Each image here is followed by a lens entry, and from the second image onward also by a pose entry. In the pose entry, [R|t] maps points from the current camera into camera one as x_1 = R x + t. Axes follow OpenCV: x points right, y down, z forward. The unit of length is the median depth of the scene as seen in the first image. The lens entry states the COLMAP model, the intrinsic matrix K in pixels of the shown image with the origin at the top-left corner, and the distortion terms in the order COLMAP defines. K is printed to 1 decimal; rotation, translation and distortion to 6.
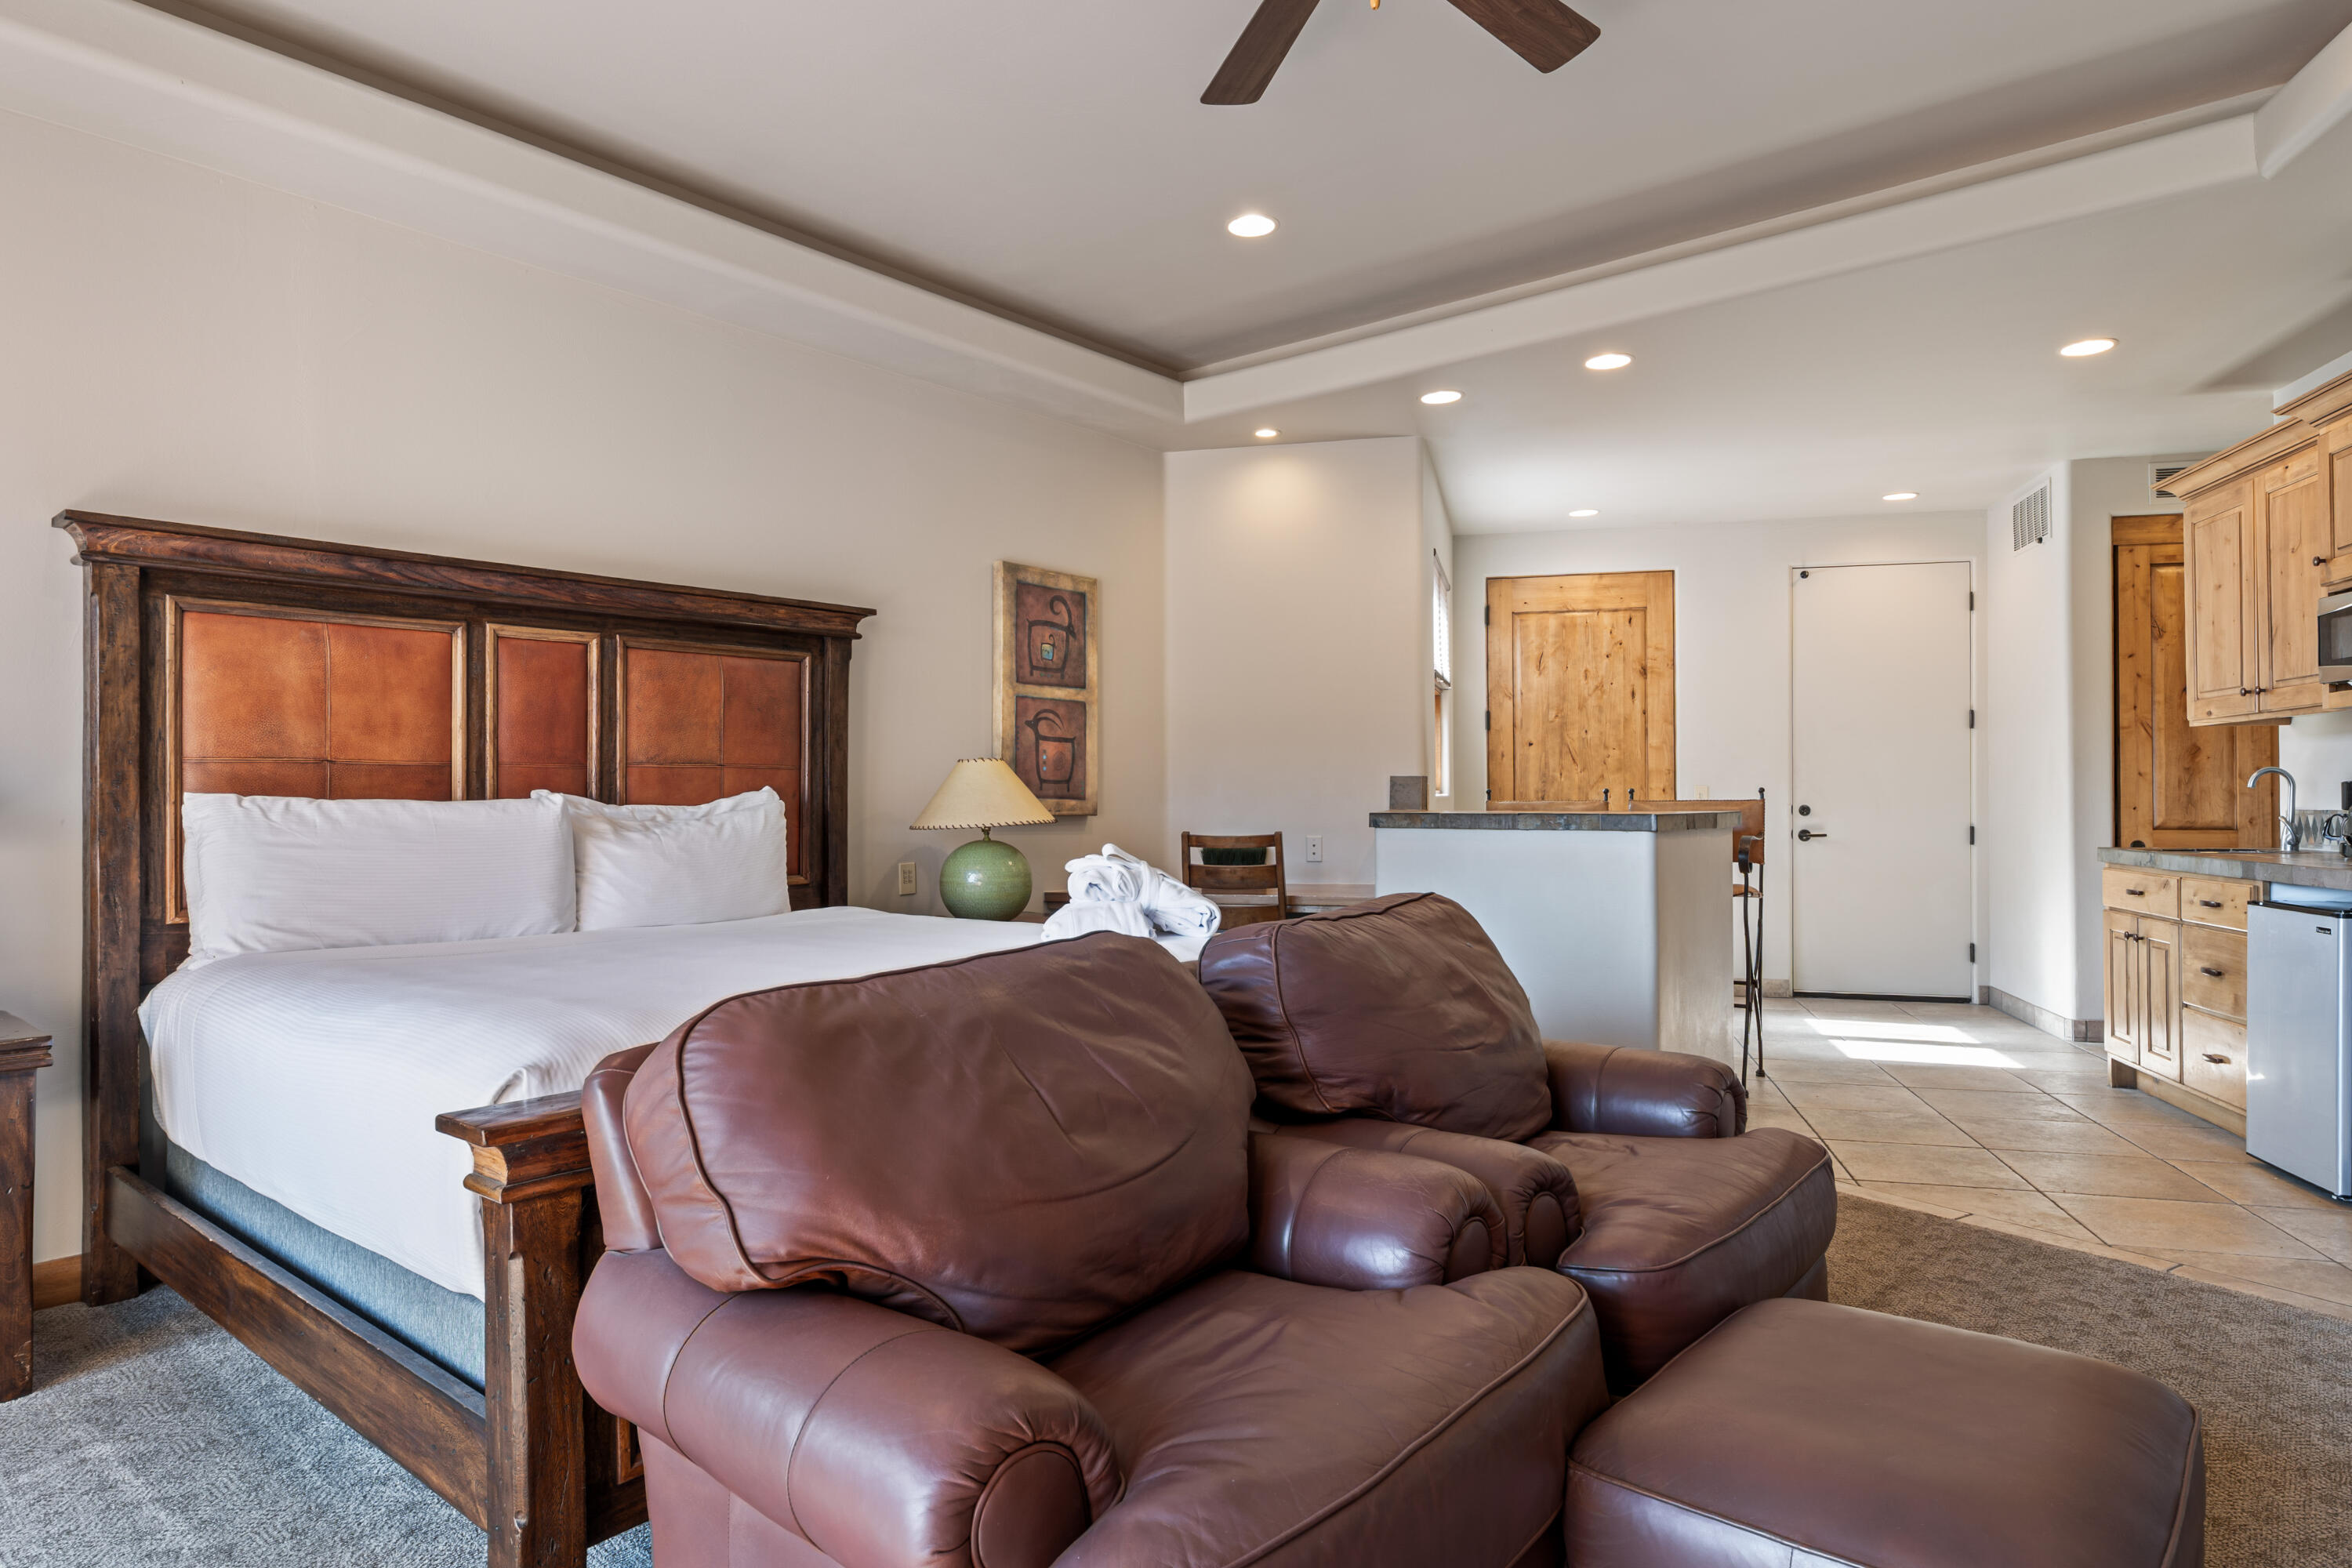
lens RADIAL K [[1363.9, 0, 1176.0], [0, 1363.9, 784.0], [0, 0, 1]] dist [-0.000033, 0.000034]
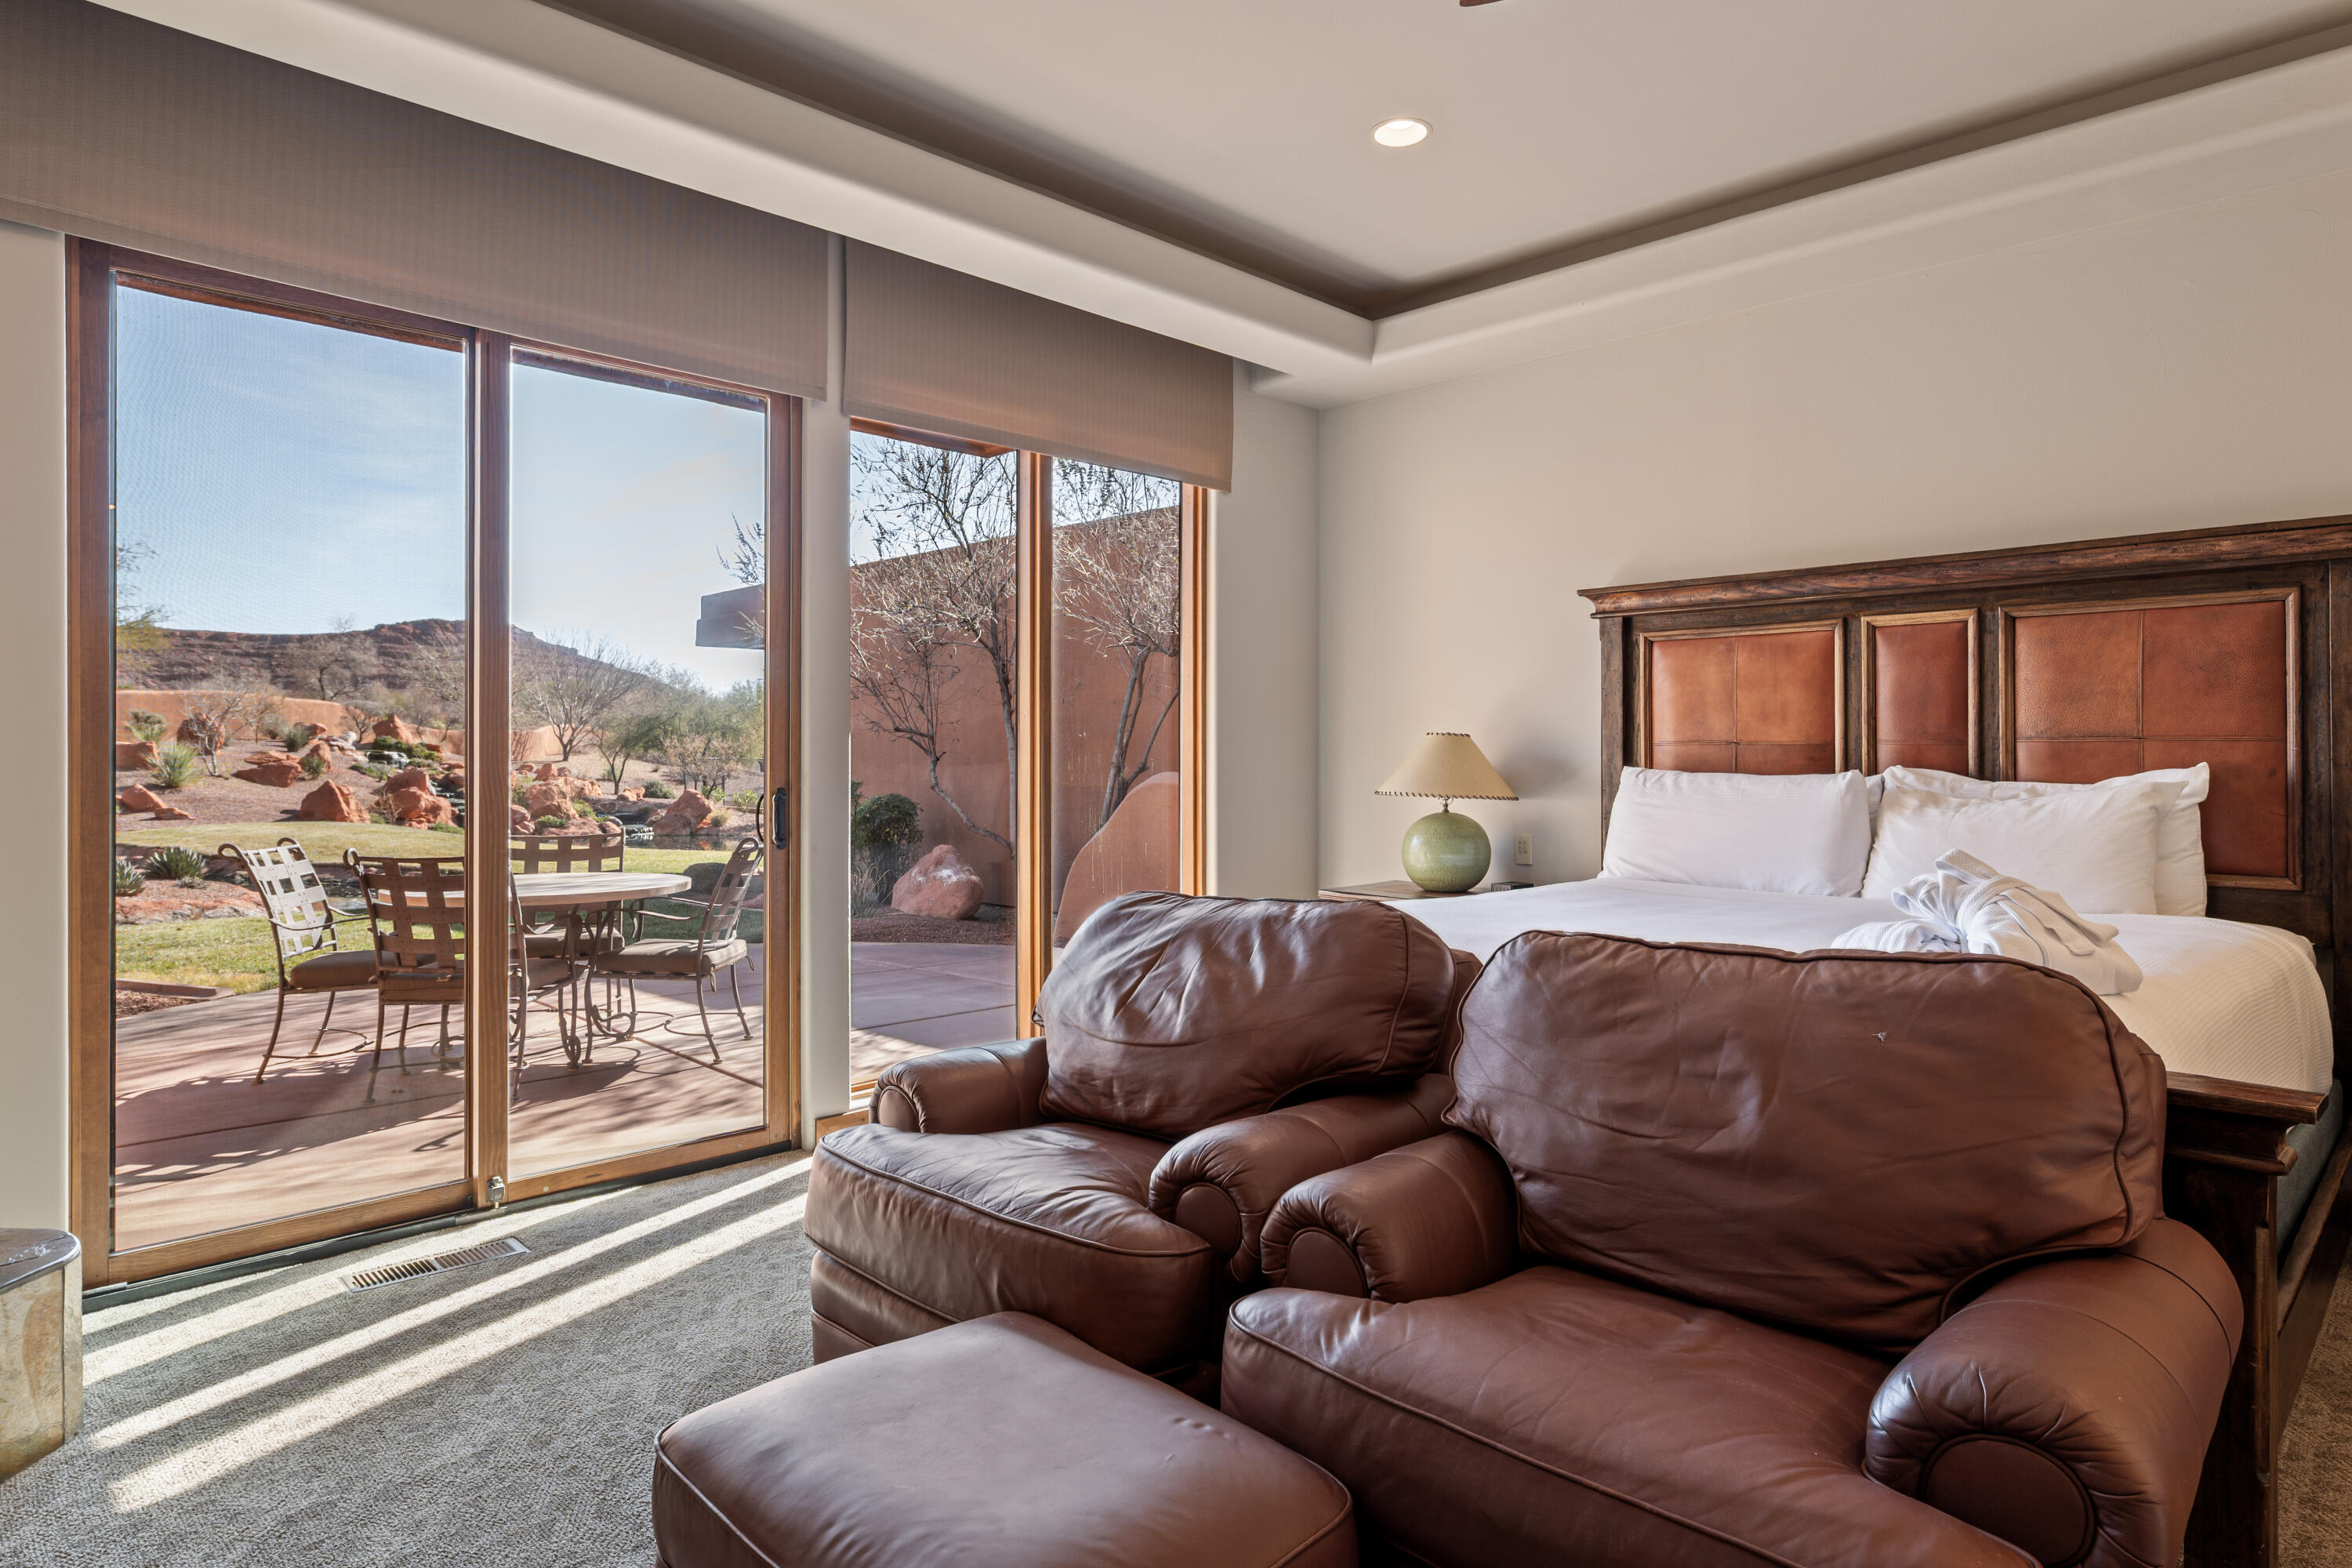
lens RADIAL K [[1352.9, 0, 1179.8], [0, 1352.9, 754.1], [0, 0, 1]] dist [-0.000027, 0.000166]
pose [[-0.086421, 0.002515, -0.996256, 0.672207], [0.010089, 0.999948, 0.001649, -0.012887], [0.996208, -0.009909, -0.086442, 0.553357]]
